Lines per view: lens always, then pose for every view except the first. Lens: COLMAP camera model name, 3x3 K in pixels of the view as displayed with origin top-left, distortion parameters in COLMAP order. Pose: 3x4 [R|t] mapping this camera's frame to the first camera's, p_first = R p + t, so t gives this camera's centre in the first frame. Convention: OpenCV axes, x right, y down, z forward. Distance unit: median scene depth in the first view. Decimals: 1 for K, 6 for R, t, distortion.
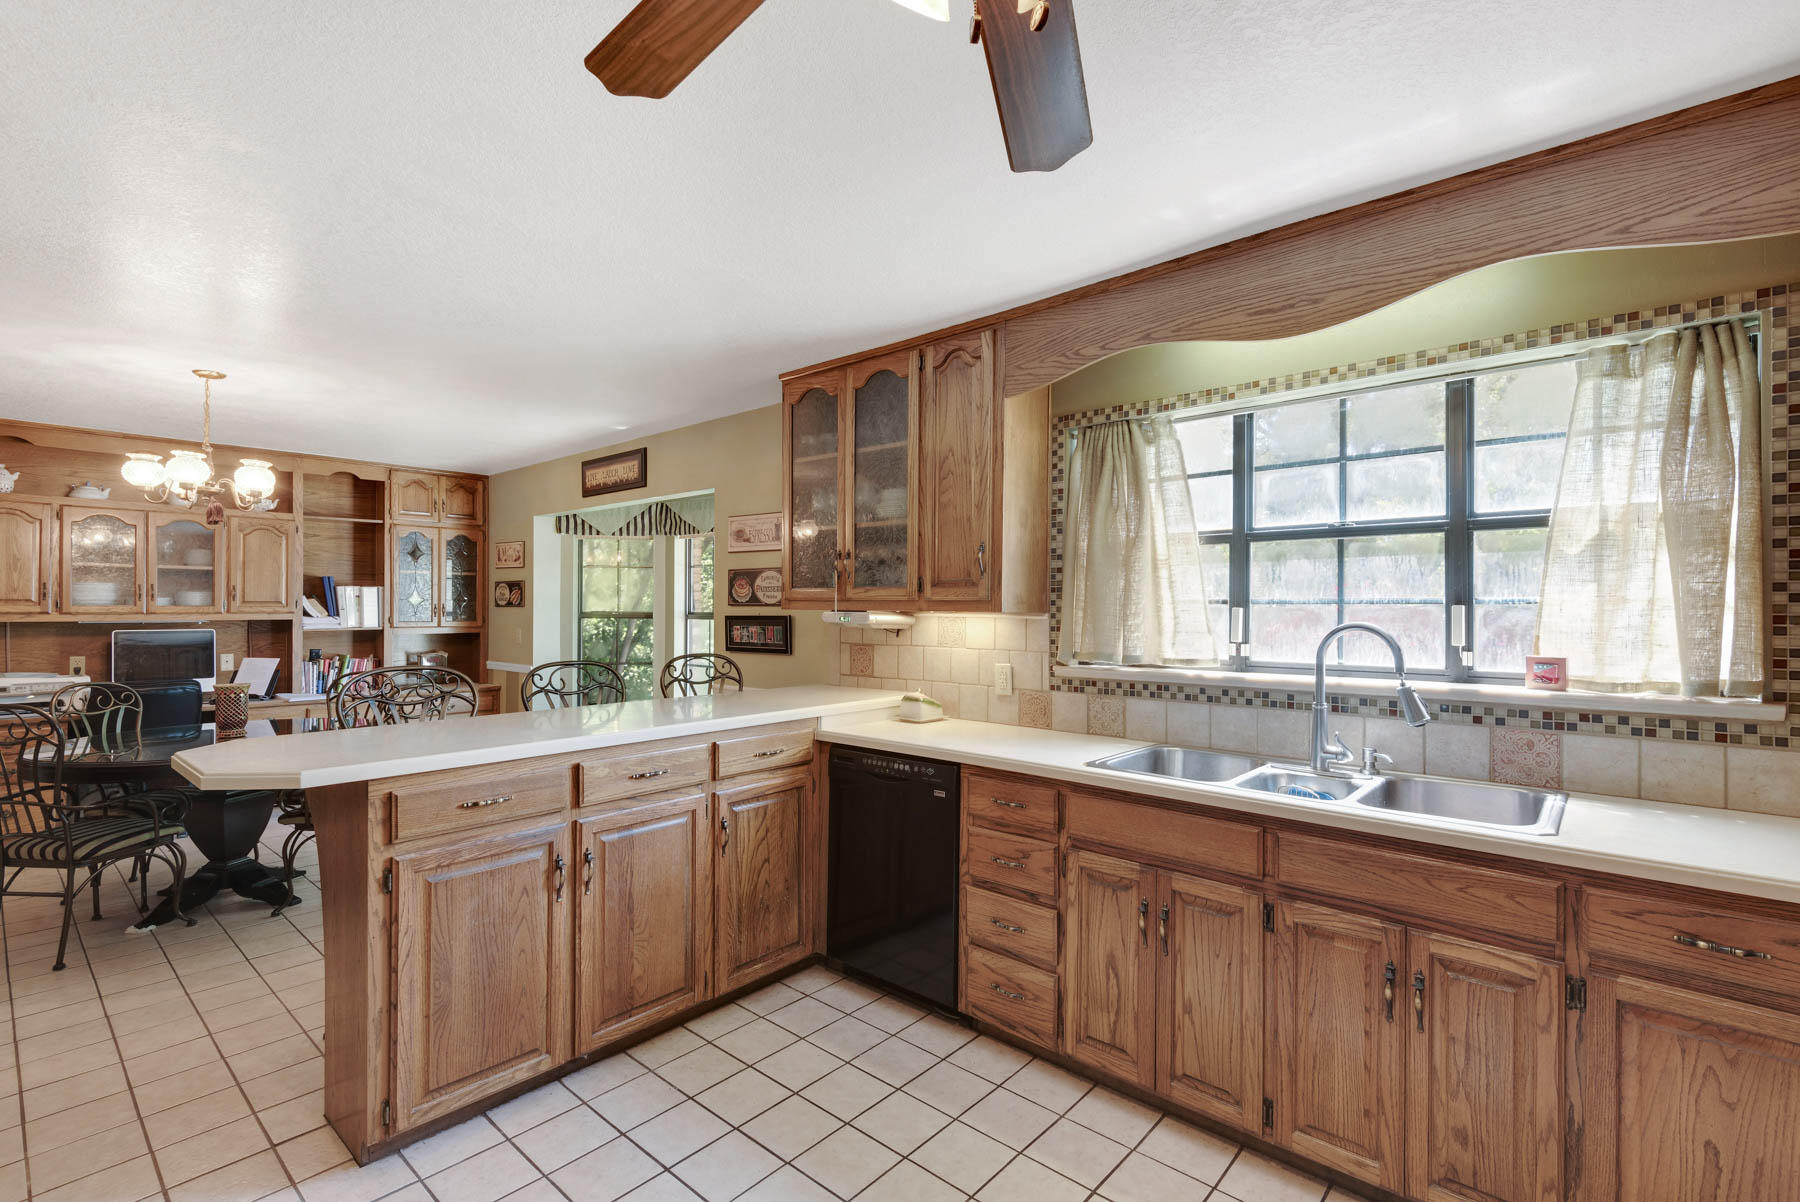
lens RADIAL K [[810.7, 0, 910.1], [0, 810.7, 610.6], [0, 0, 1]] dist [0.039743, -0.029840]
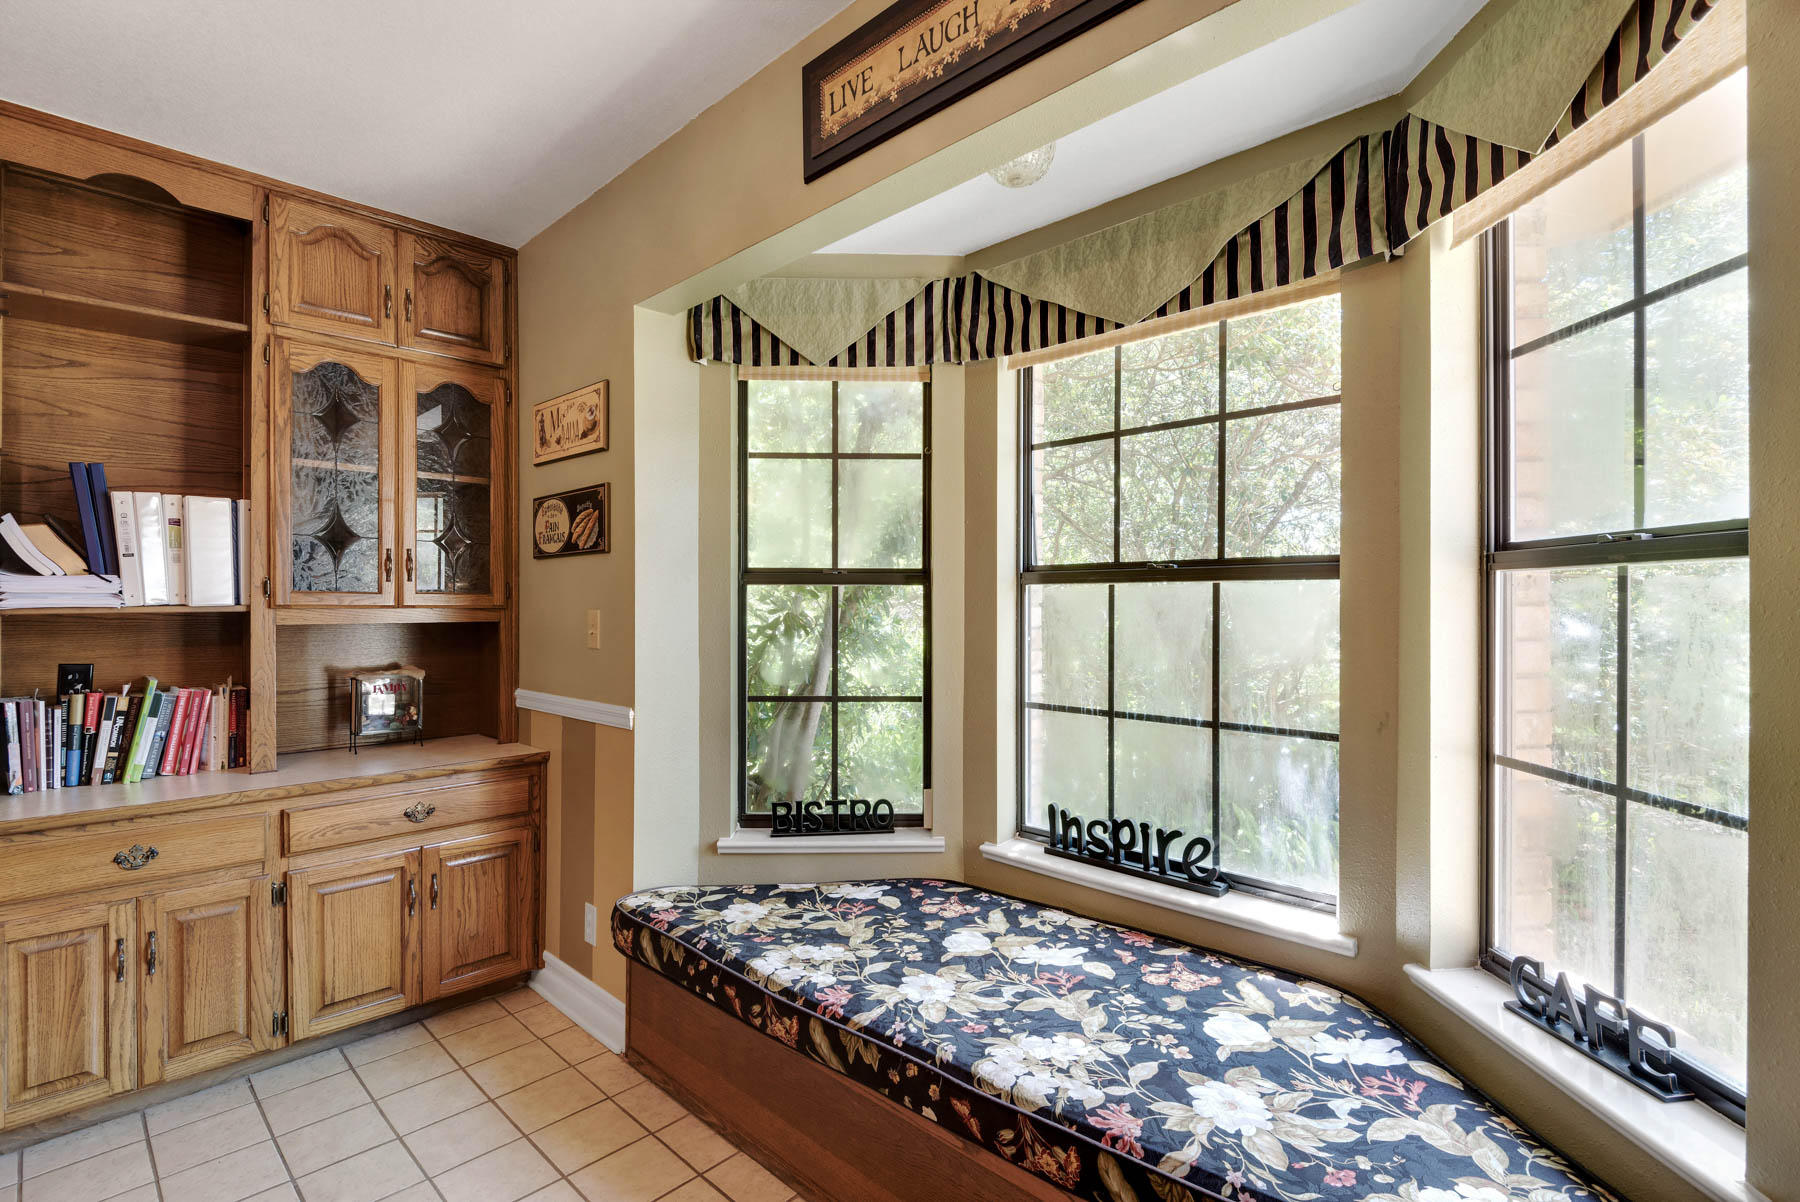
lens RADIAL K [[844.3, 0, 900.4], [0, 844.3, 611.7], [0, 0, 1]] dist [0.027657, -0.022388]
pose [[0.998461, -0.002563, -0.055403, -0.442642], [0.003026, 0.999961, 0.008270, 0.027993], [0.055379, -0.008425, 0.998430, 0.861190]]
